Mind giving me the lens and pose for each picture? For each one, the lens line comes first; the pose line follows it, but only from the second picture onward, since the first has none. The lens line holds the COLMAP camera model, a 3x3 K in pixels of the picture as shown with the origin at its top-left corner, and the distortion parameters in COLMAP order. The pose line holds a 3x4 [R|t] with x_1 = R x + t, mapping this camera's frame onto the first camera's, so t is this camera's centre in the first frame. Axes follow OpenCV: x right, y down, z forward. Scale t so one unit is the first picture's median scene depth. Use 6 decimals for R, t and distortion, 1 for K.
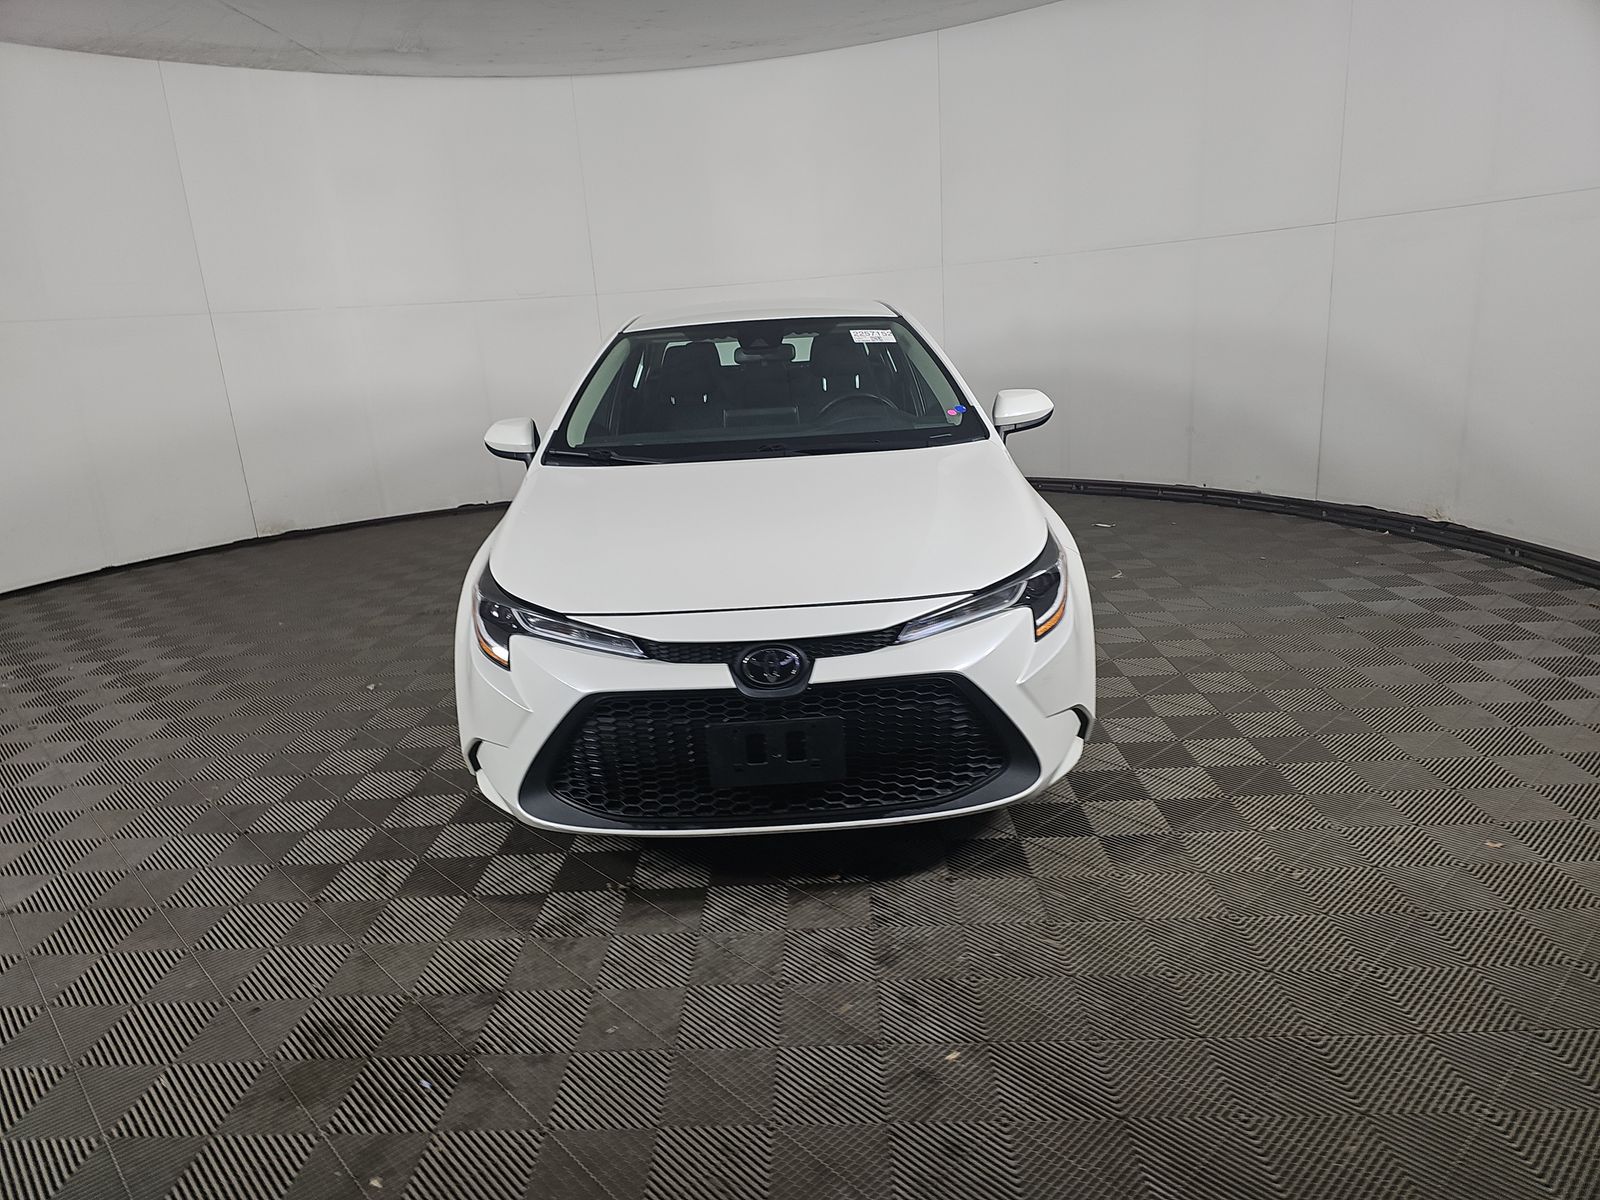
lens RADIAL K [[1077.2, 0, 800.0], [0, 1077.2, 600.0], [0, 0, 1]] dist [0.003341, -0.000732]
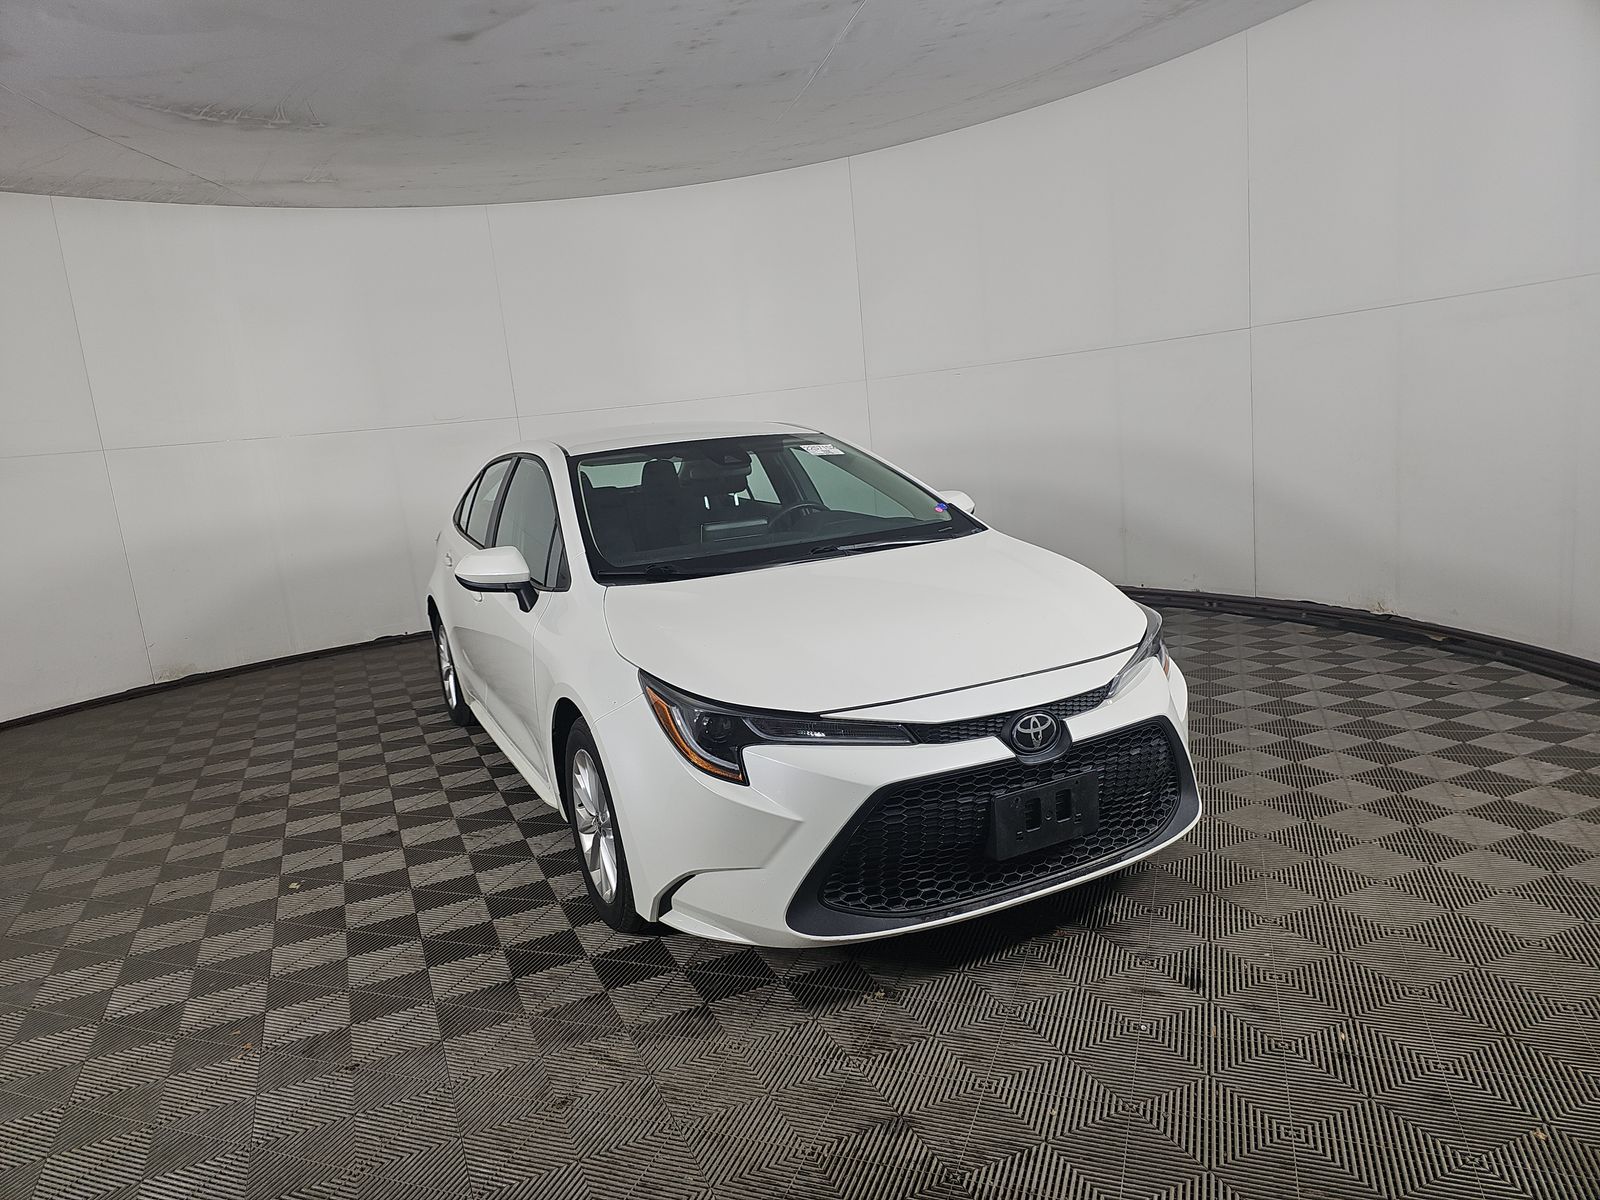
lens RADIAL K [[1092.5, 0, 800.0], [0, 1092.5, 600.0], [0, 0, 1]] dist [-0.053380, -0.002820]
pose [[0.940033, -0.109380, 0.323071, -0.533990], [0.148544, 0.983929, -0.099091, 0.007408], [-0.307040, 0.141139, 0.941173, 0.068872]]
